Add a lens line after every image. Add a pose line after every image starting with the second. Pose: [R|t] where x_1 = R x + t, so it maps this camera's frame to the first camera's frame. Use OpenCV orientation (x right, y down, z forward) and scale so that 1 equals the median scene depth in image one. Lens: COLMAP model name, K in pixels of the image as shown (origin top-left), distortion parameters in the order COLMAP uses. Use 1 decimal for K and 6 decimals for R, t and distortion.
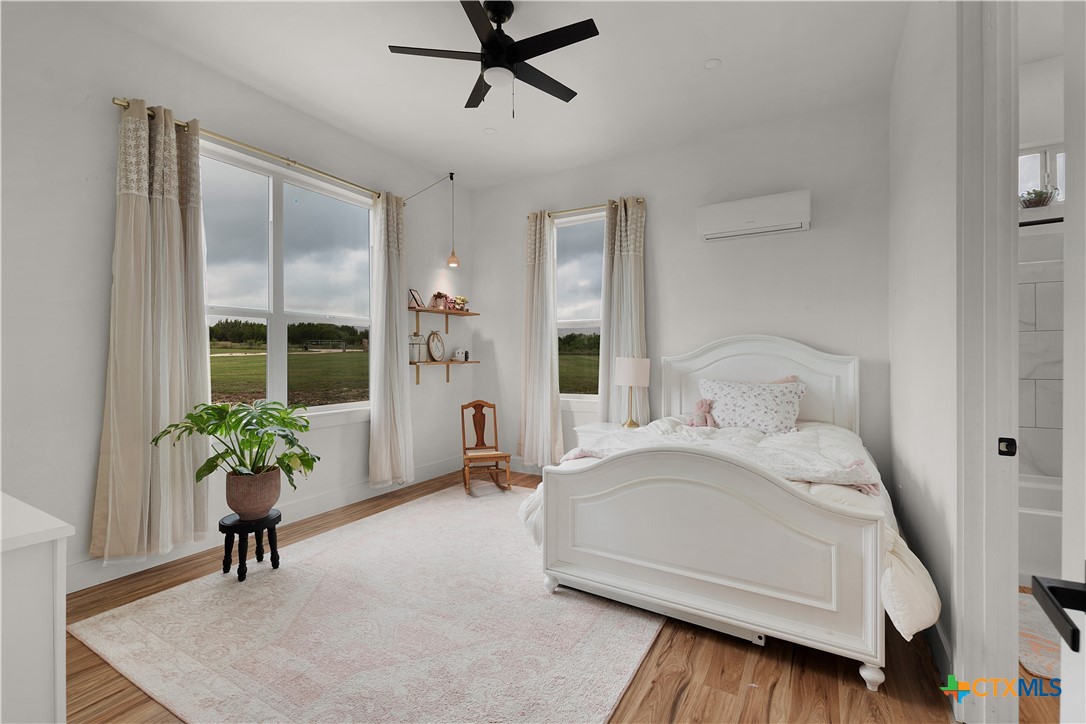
lens RADIAL K [[478.3, 0, 543.4], [0, 478.3, 355.2], [0, 0, 1]] dist [-0.000375, -0.001043]
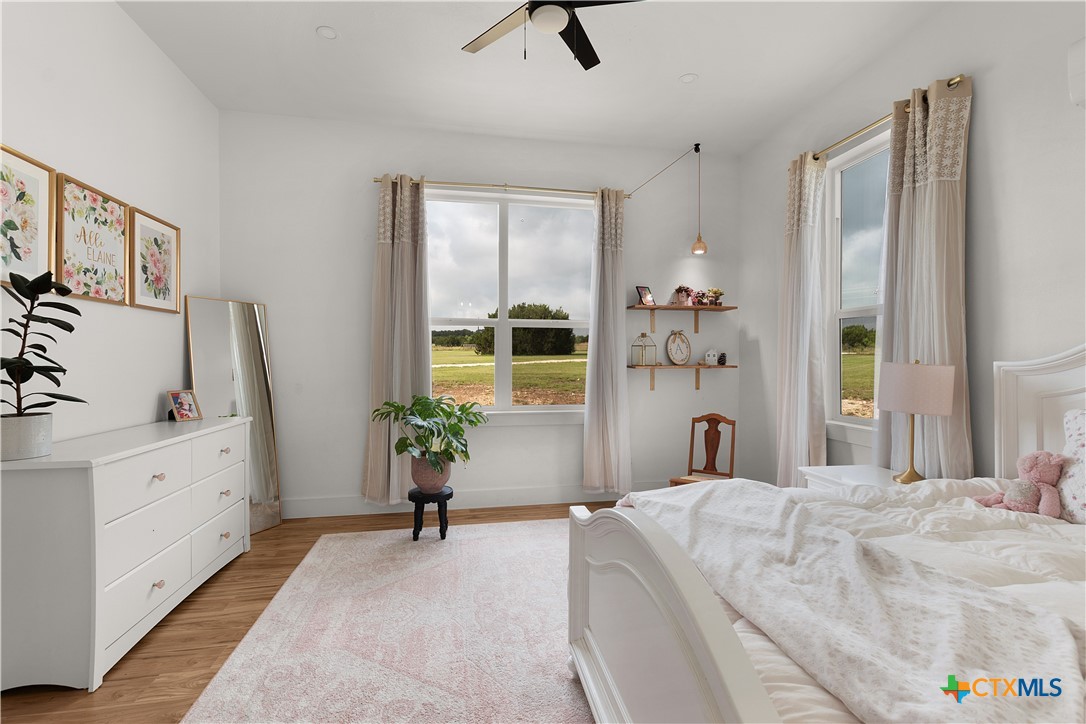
lens RADIAL K [[473.5, 0, 543.0], [0, 473.5, 362.0], [0, 0, 1]] dist [-0.001150, -0.000496]
pose [[0.652603, 0.007950, -0.757659, 0.303896], [-0.001194, 0.999955, 0.009464, -0.001091], [0.757699, -0.005271, 0.652582, 0.271897]]
